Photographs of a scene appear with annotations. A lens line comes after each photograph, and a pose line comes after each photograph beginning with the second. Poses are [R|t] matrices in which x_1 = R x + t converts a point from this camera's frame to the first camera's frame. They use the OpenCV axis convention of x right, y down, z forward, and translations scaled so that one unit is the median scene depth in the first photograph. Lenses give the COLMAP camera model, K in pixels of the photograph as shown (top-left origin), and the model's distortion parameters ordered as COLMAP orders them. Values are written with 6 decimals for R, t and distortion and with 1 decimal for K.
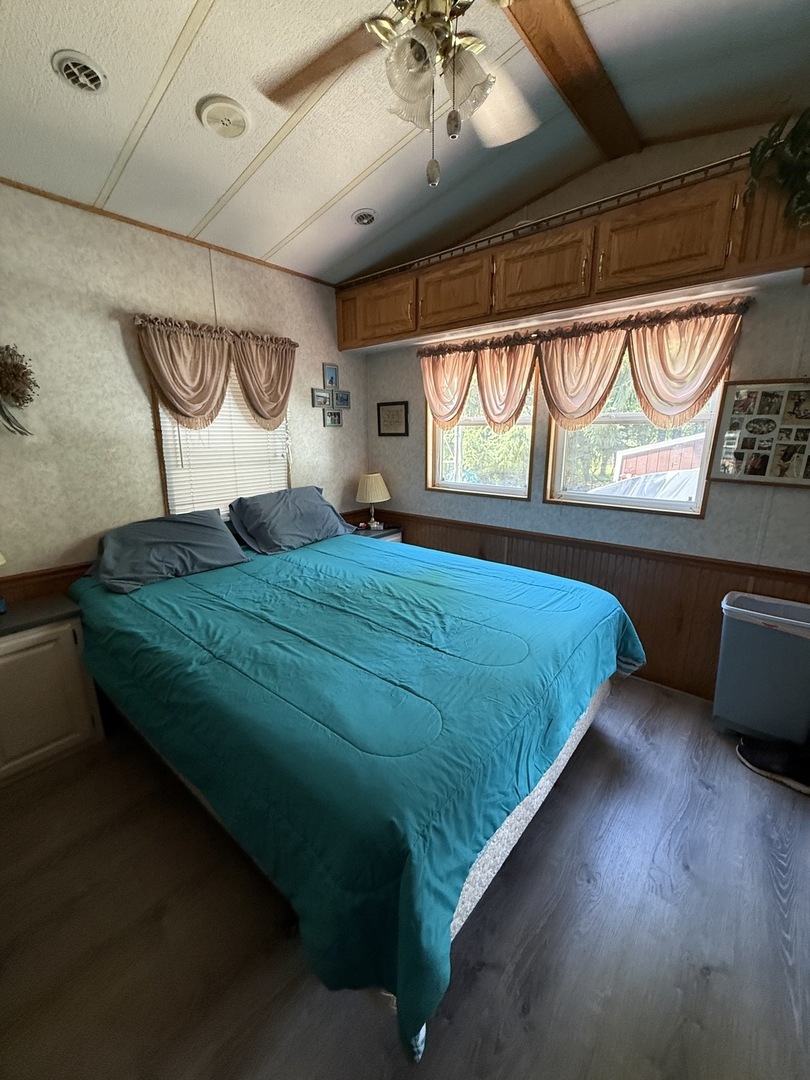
lens RADIAL K [[430.9, 0, 404.7], [0, 430.9, 535.6], [0, 0, 1]] dist [-0.000545, -0.000112]
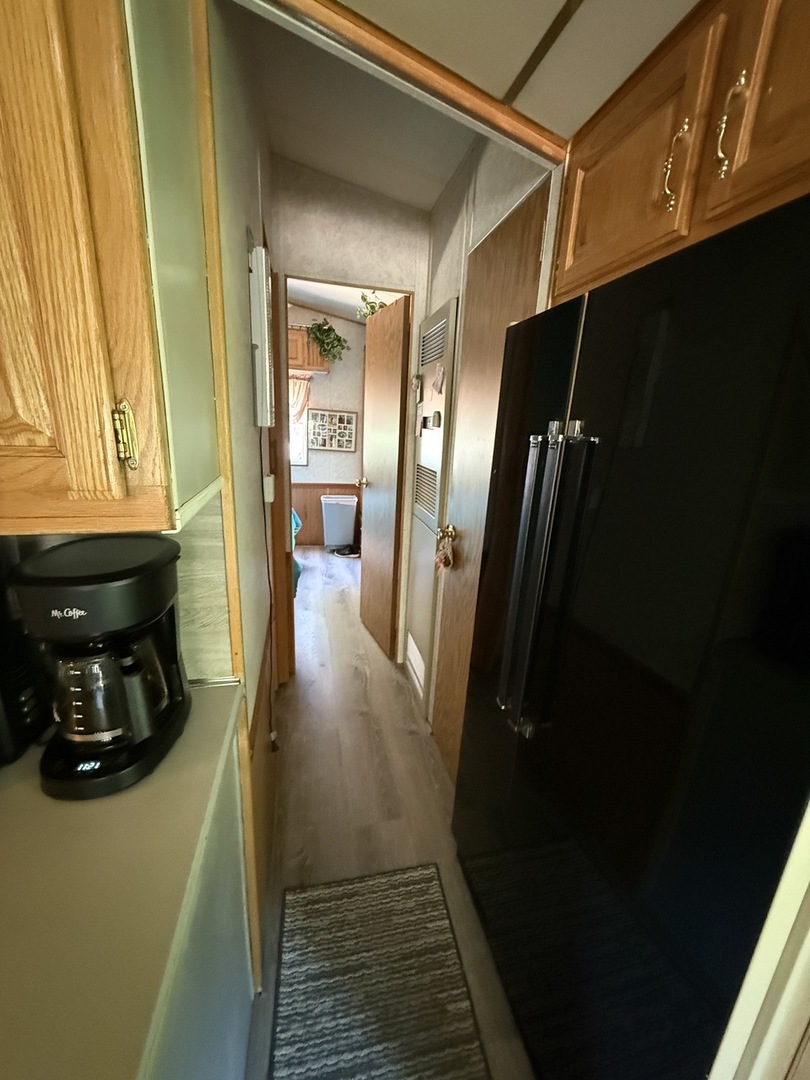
lens RADIAL K [[430.9, 0, 402.8], [0, 430.9, 541.7], [0, 0, 1]] dist [-0.000545, -0.000112]
pose [[0.596670, -0.174939, 0.783187, -1.006309], [0.137615, 0.983798, 0.114907, 0.186695], [-0.790600, 0.039216, 0.611077, -0.913513]]
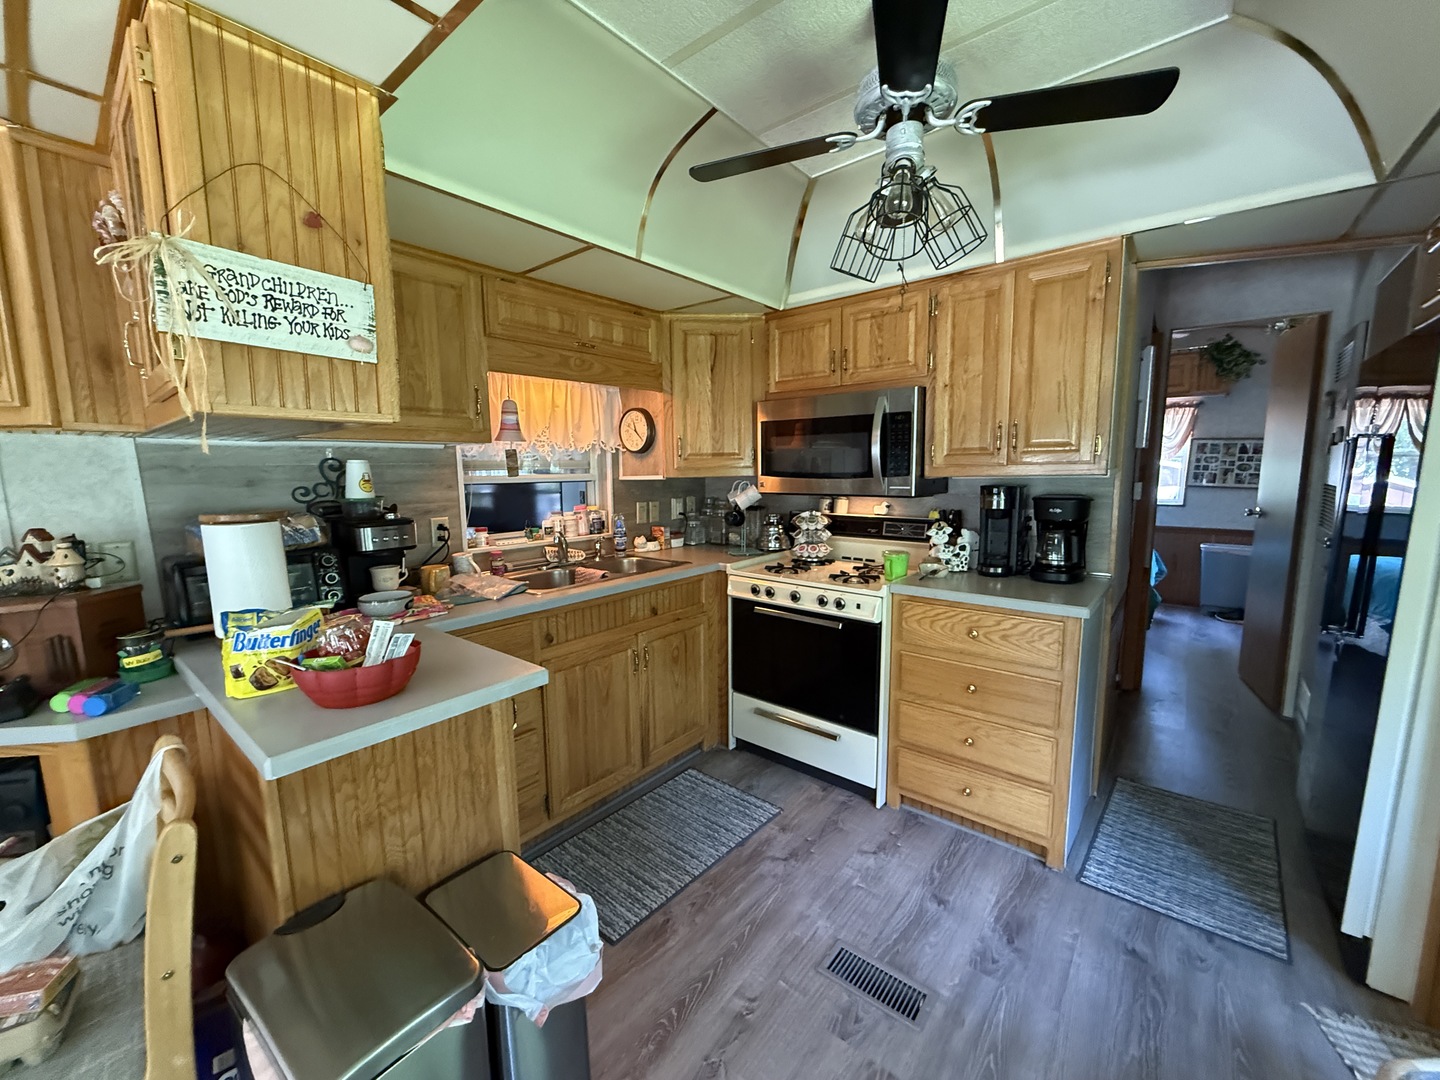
lens RADIAL K [[574.5, 0, 716.5], [0, 574.5, 539.7], [0, 0, 1]] dist [-0.000545, -0.000112]
pose [[0.999757, -0.003005, 0.021824, -1.613040], [0.005350, 0.994112, -0.108226, 0.414456], [-0.021370, 0.108316, 0.993887, -1.650664]]
